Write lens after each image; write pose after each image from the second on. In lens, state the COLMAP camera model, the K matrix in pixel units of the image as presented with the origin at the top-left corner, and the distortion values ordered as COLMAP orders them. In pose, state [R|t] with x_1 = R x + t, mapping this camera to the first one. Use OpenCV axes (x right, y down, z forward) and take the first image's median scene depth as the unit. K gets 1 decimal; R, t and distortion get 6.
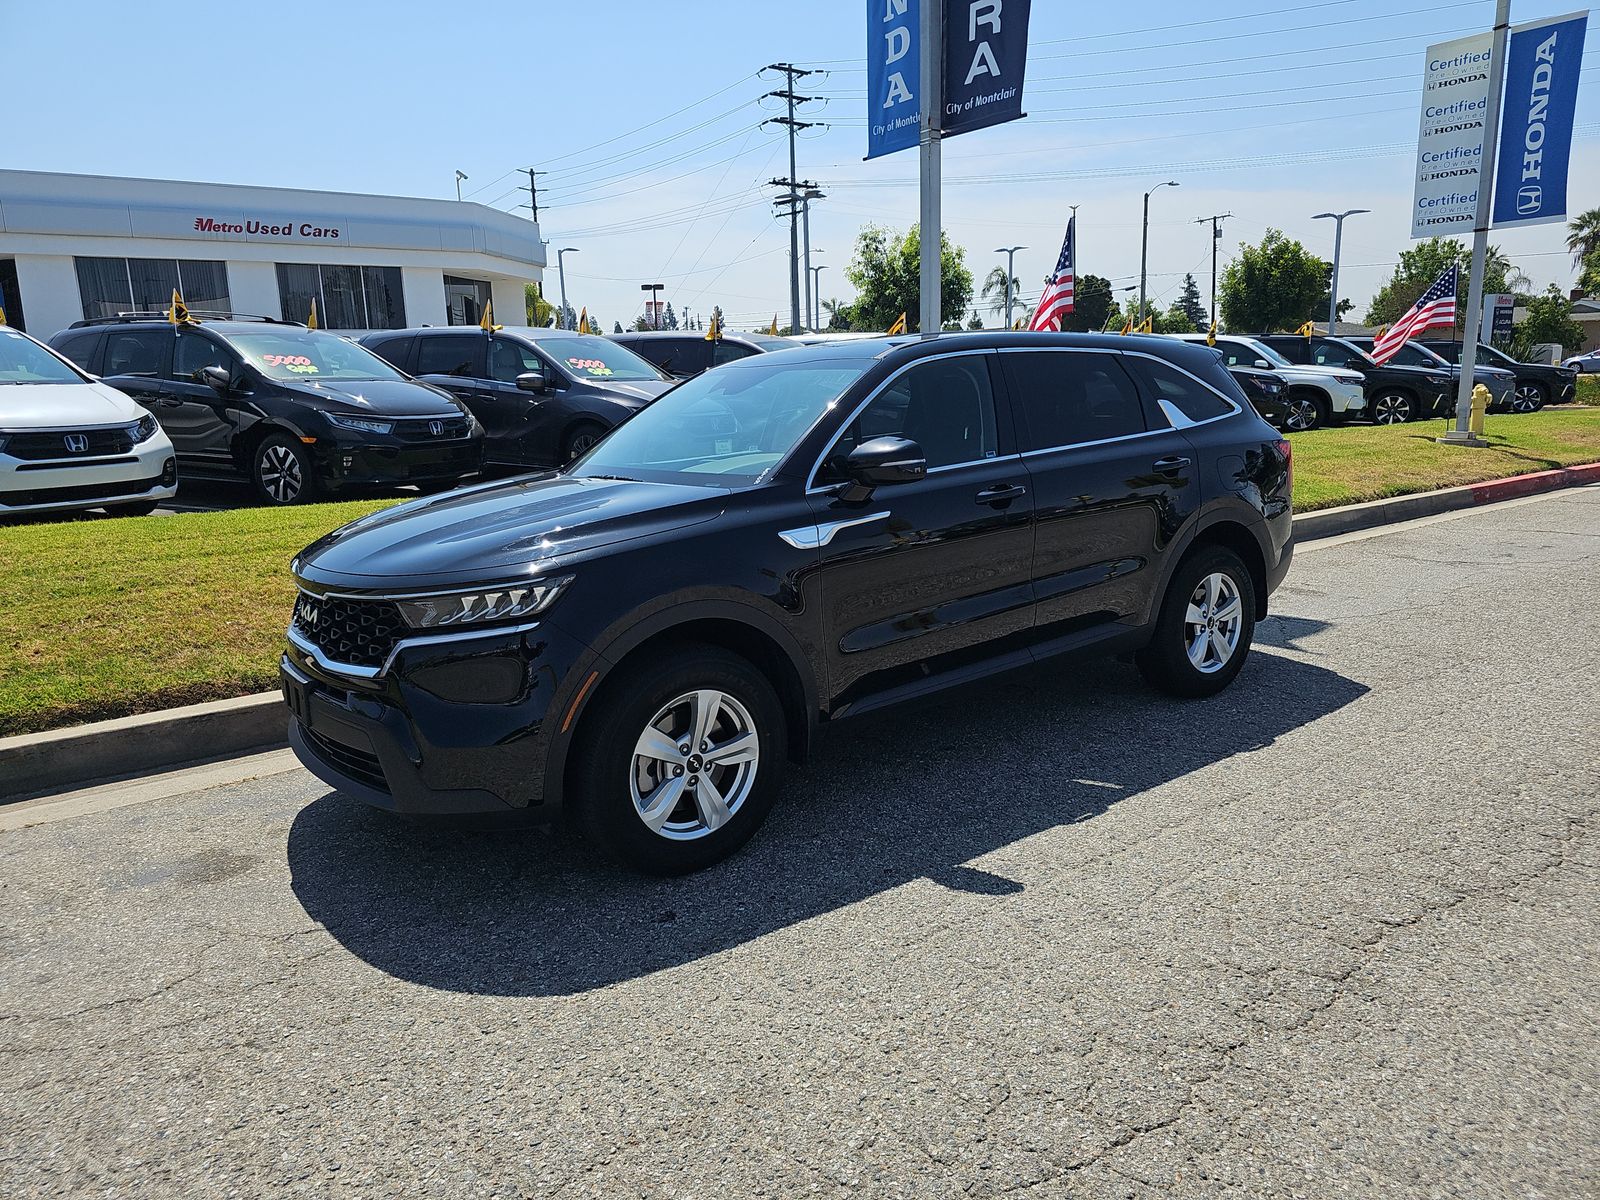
lens RADIAL K [[1078.9, 0, 773.7], [0, 1078.9, 596.5], [0, 0, 1]] dist [0.001426, 0.003767]
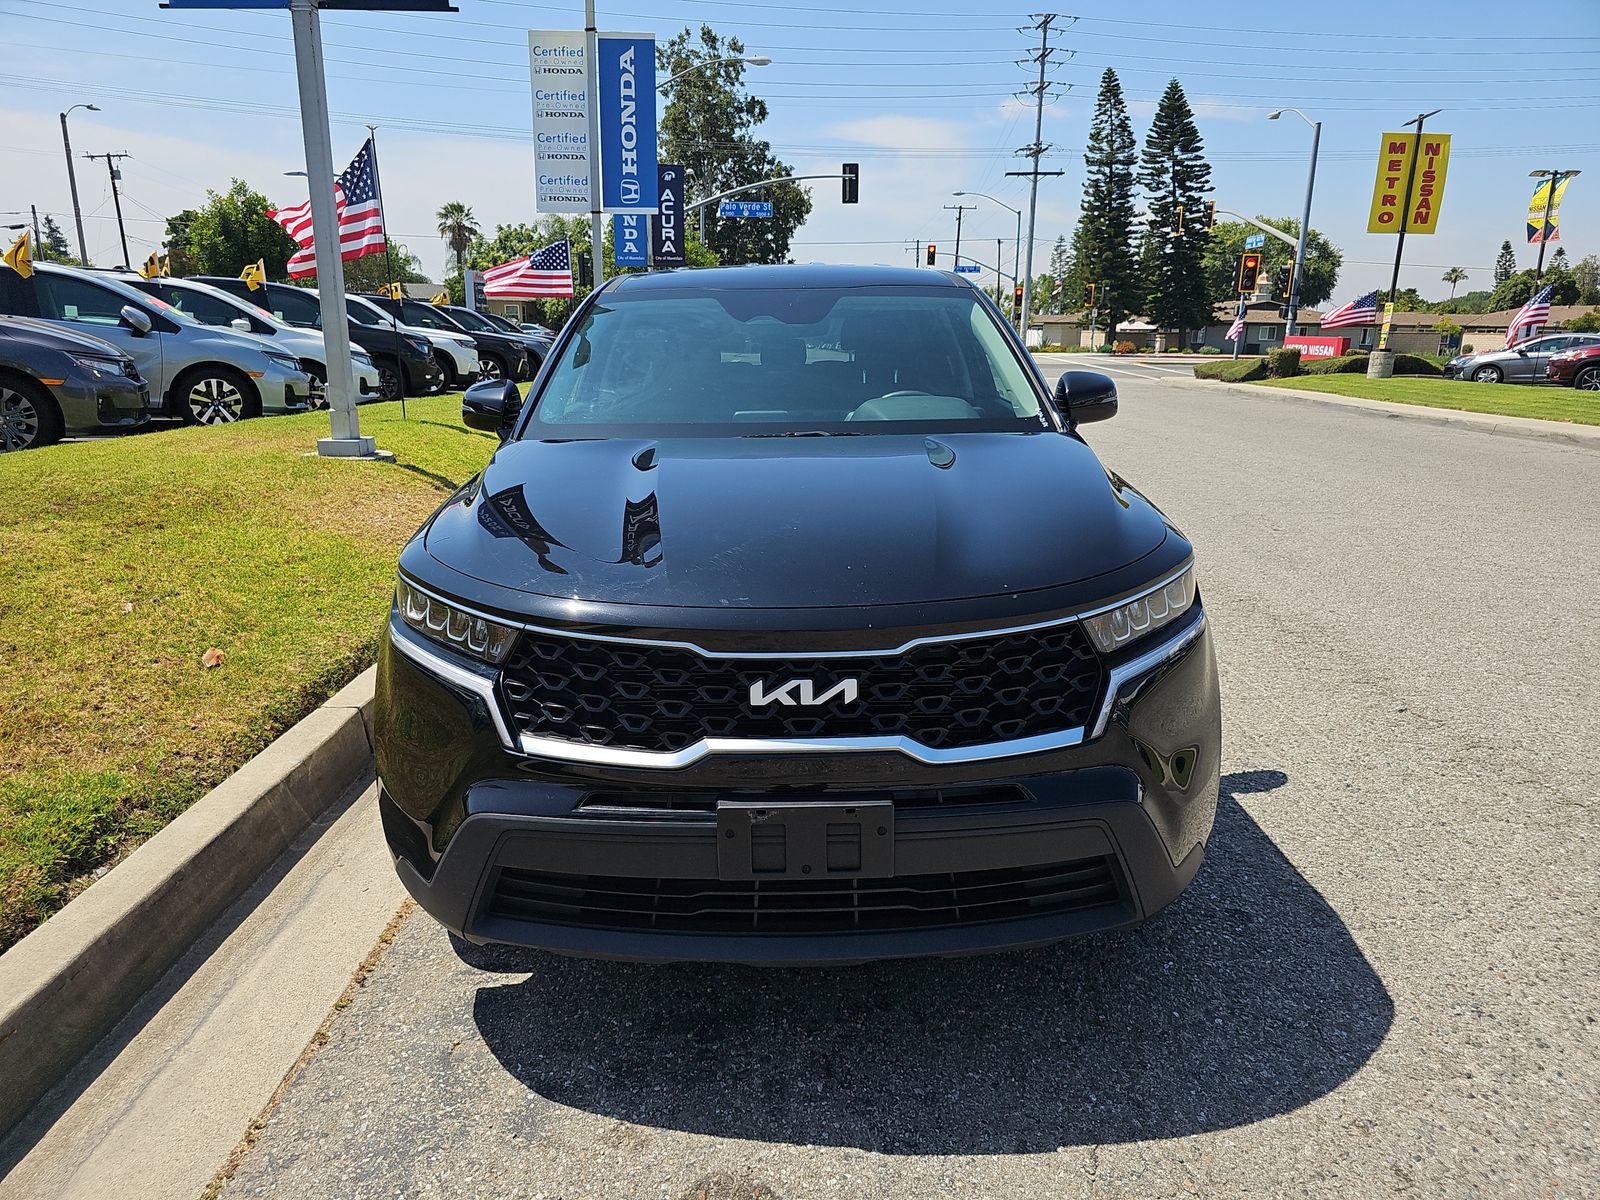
lens RADIAL K [[1064.1, 0, 797.0], [0, 1064.1, 635.7], [0, 0, 1]] dist [0.031487, -0.024940]
pose [[0.574353, -0.190932, 0.796030, -0.222659], [0.138782, 0.981054, 0.135176, -0.022373], [-0.806758, 0.032836, 0.589969, 0.176373]]
